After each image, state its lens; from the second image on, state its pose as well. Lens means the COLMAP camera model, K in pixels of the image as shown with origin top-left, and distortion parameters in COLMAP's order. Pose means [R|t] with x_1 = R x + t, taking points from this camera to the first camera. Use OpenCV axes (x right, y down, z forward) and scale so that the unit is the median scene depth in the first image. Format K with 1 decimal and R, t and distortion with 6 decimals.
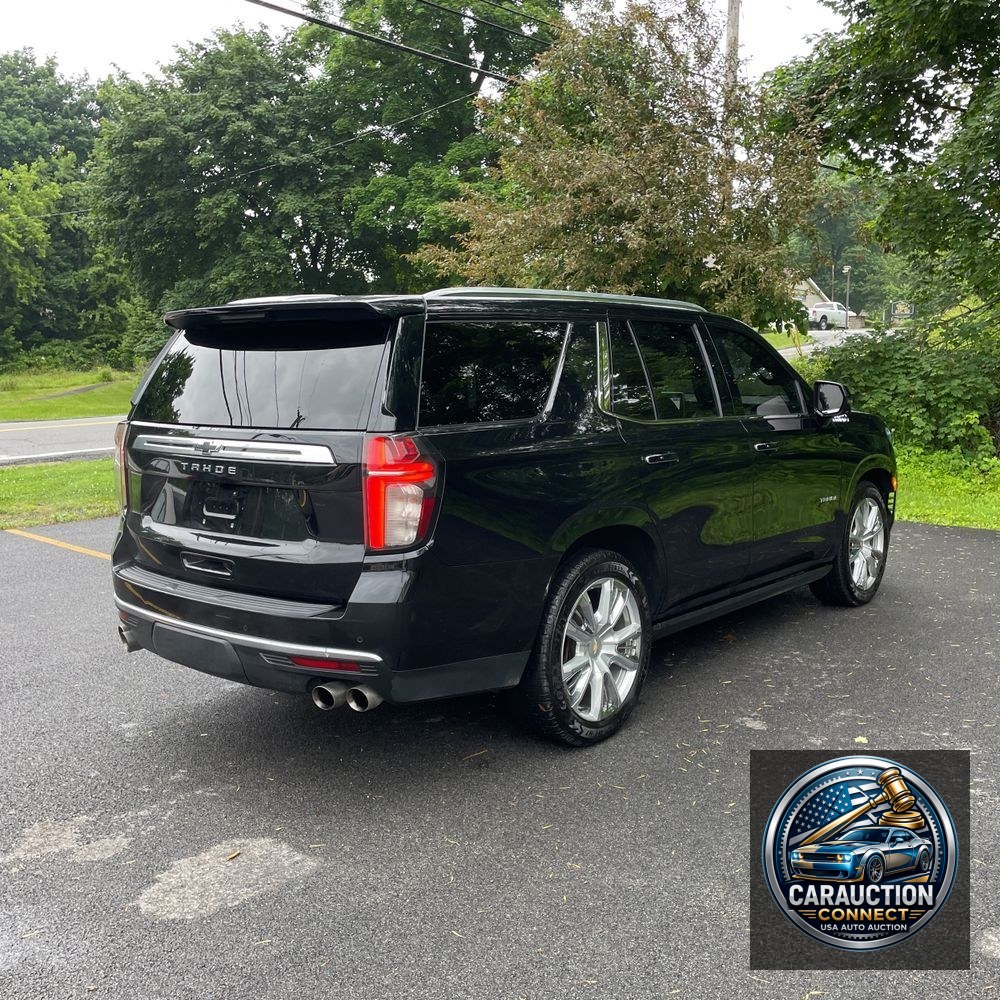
lens RADIAL K [[1011.1, 0, 500.0], [0, 1011.1, 500.0], [0, 0, 1]] dist [0.130268, -0.226553]
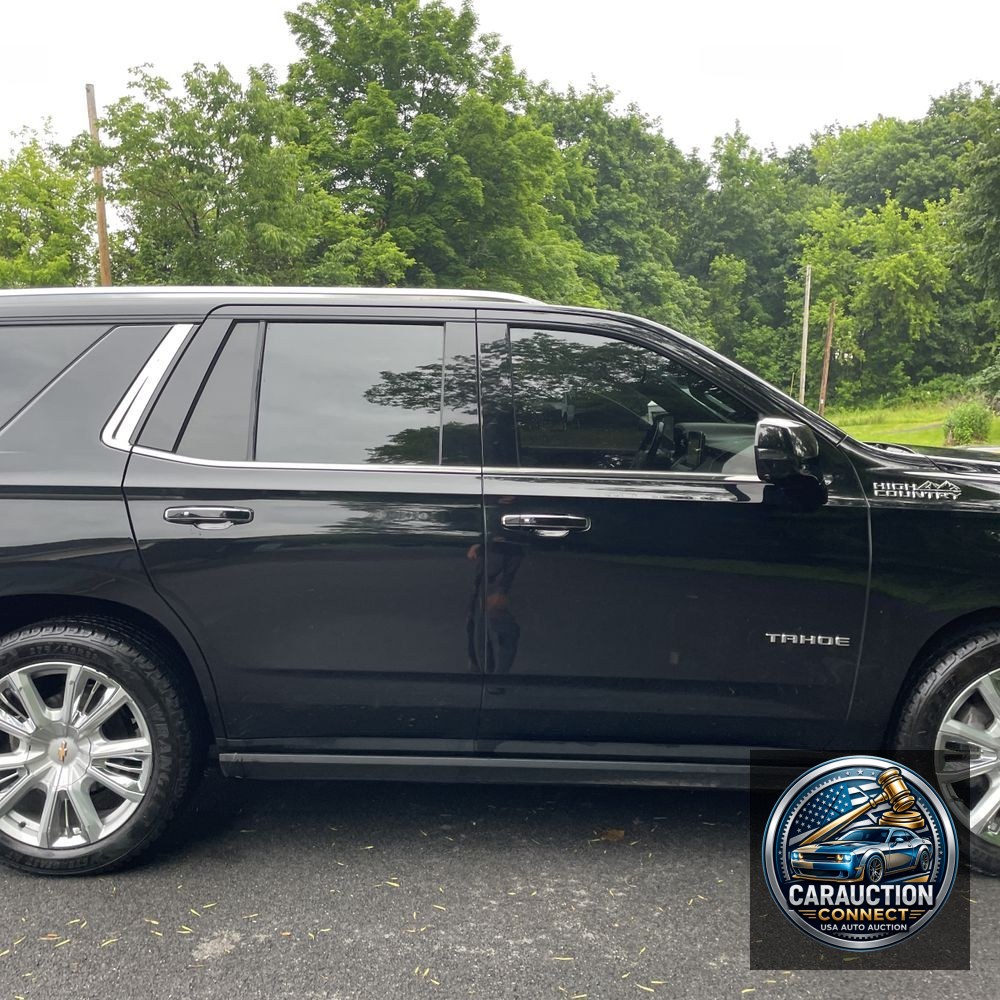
lens RADIAL K [[1008.1, 0, 496.6], [0, 1008.1, 486.4], [0, 0, 1]] dist [0.089105, -0.114298]
pose [[0.622953, 0.066436, -0.779433, 0.072283], [-0.102644, 0.994714, 0.002749, -0.007259], [0.775495, 0.078292, 0.626480, 0.062255]]
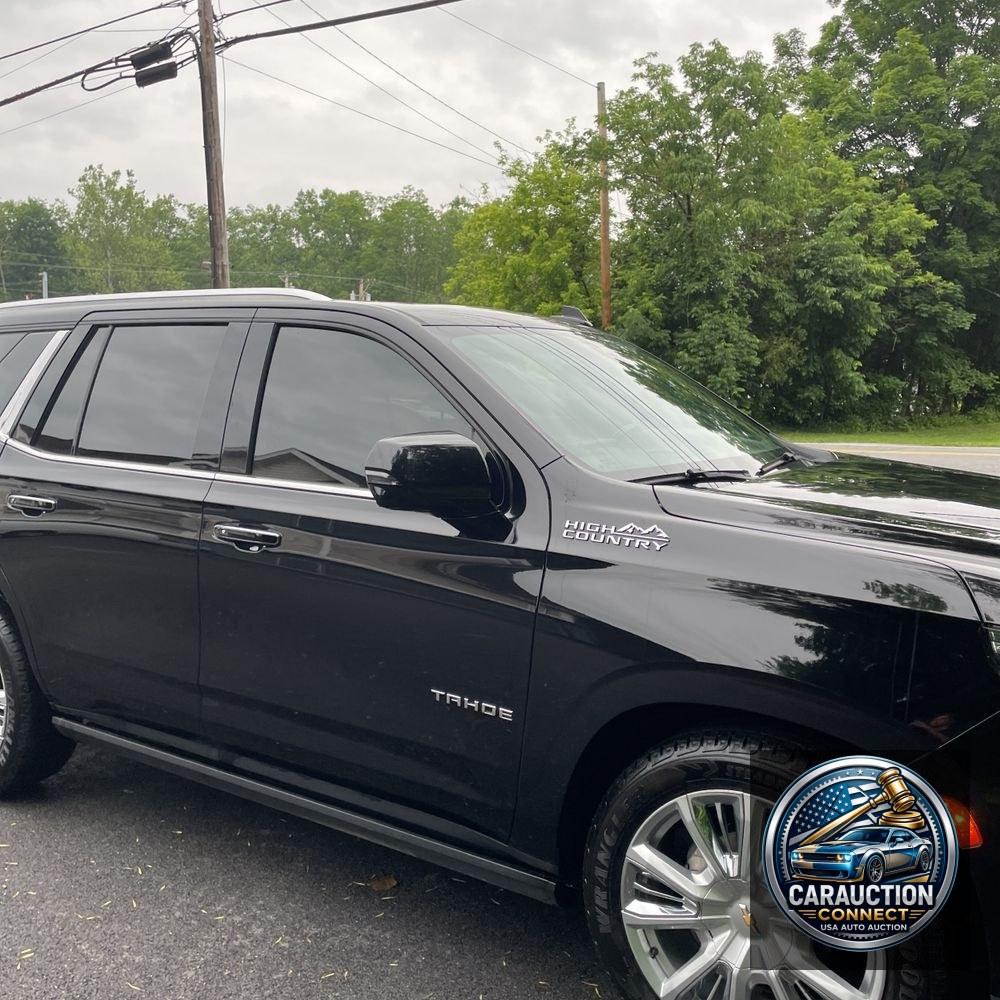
lens RADIAL K [[1008.1, 0, 496.6], [0, 1008.1, 486.4], [0, 0, 1]] dist [0.089105, -0.114298]
pose [[0.111096, 0.107985, -0.987926, 0.084557], [-0.133316, 0.986714, 0.092861, -0.014877], [0.984827, 0.121390, 0.124016, 0.107296]]
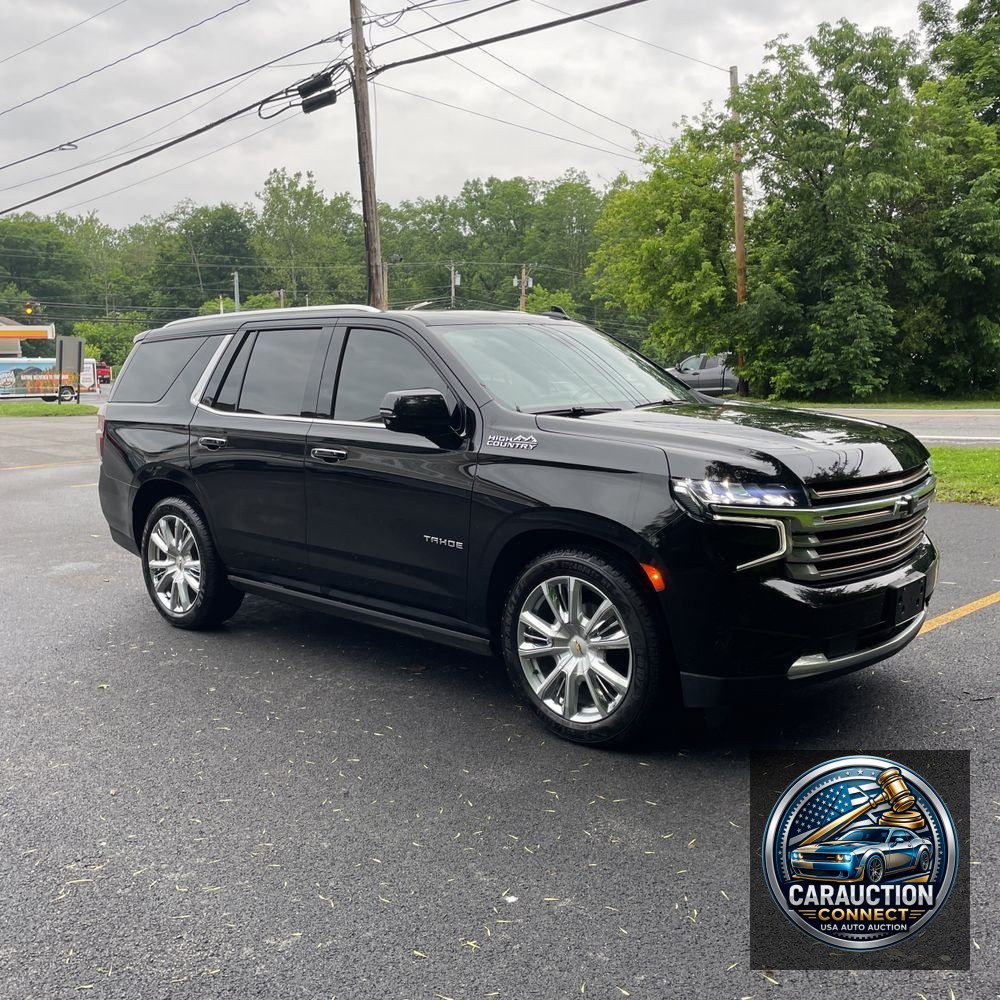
lens RADIAL K [[1008.1, 0, 496.6], [0, 1008.1, 486.4], [0, 0, 1]] dist [0.089105, -0.114298]
pose [[-0.055586, 0.126037, -0.990467, 0.120669], [-0.103156, 0.985967, 0.131254, -0.016183], [0.993111, 0.109469, -0.041804, 0.120644]]
